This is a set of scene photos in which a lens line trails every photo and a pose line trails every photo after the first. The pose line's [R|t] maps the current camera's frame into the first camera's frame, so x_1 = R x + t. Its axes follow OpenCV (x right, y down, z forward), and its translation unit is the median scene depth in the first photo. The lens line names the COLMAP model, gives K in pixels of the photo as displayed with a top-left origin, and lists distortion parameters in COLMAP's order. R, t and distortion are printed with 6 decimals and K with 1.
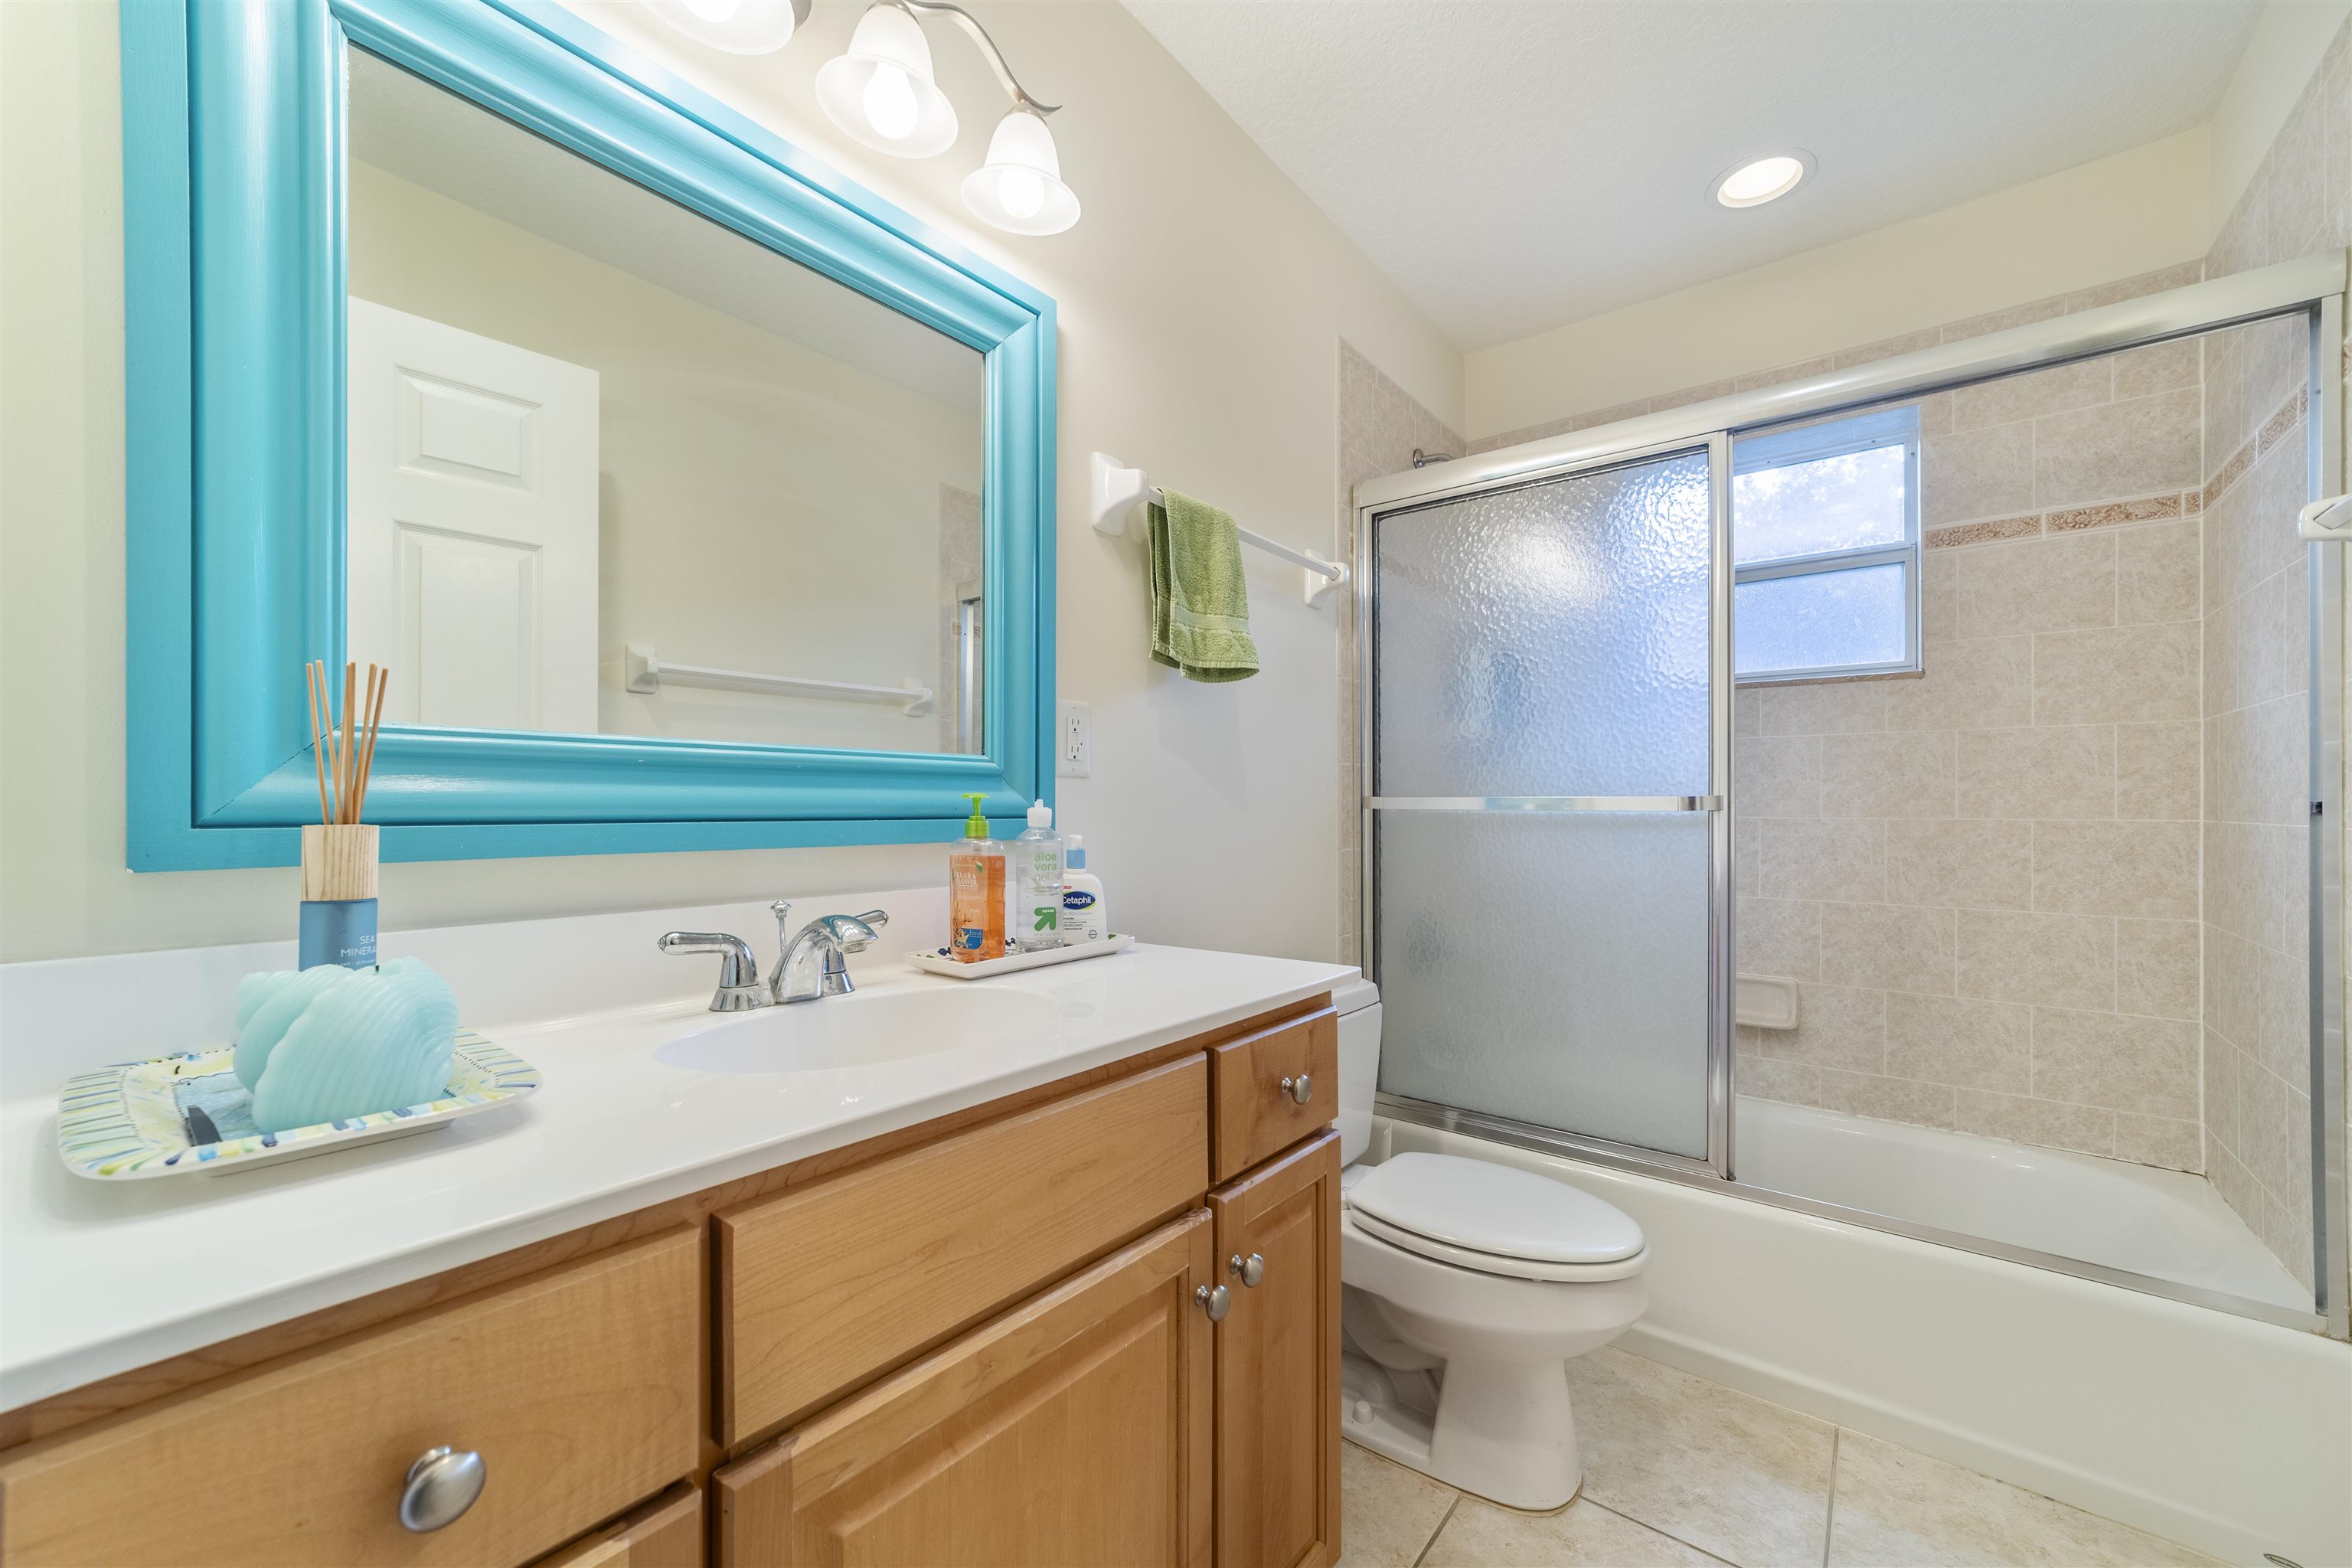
lens RADIAL K [[919.3, 0, 1171.0], [0, 919.3, 800.7], [0, 0, 1]] dist [-0.001196, 0.003608]
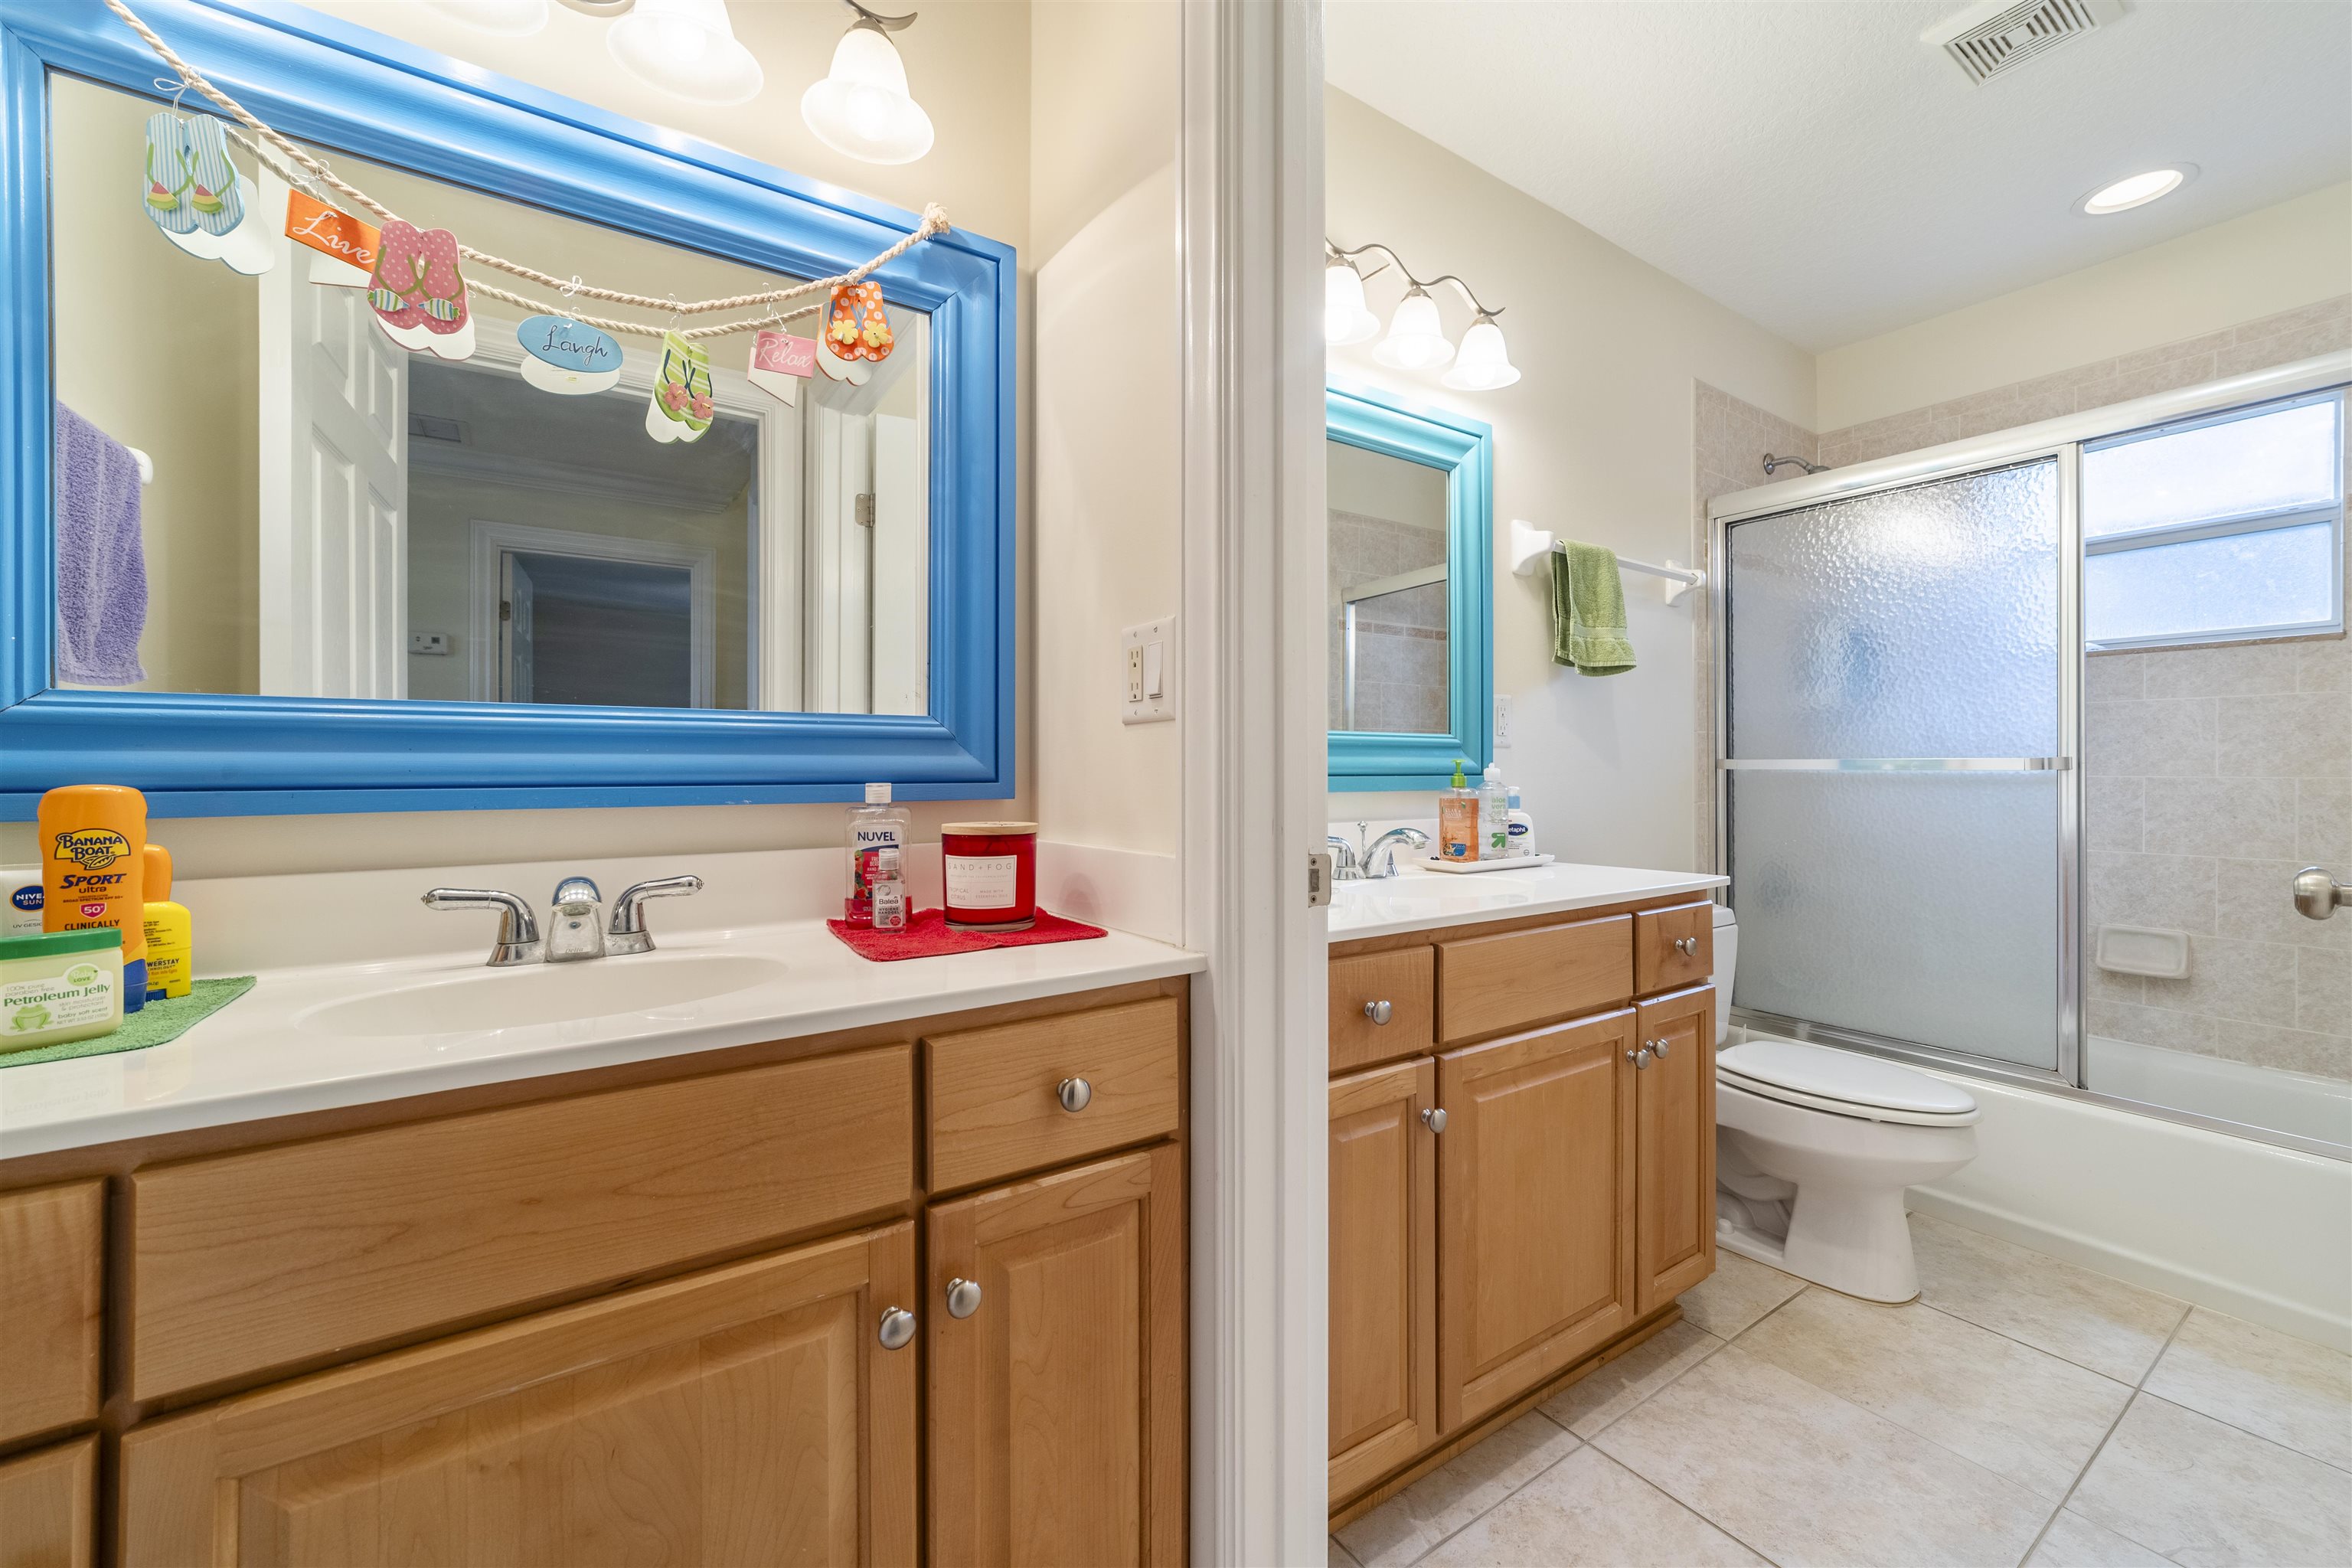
lens RADIAL K [[919.3, 0, 1181.1], [0, 919.3, 768.5], [0, 0, 1]] dist [-0.001196, 0.003608]
pose [[0.955312, -0.002530, -0.295589, -0.141853], [0.004327, 0.999976, 0.005425, -0.002157], [0.295568, -0.006462, 0.955300, -0.478156]]
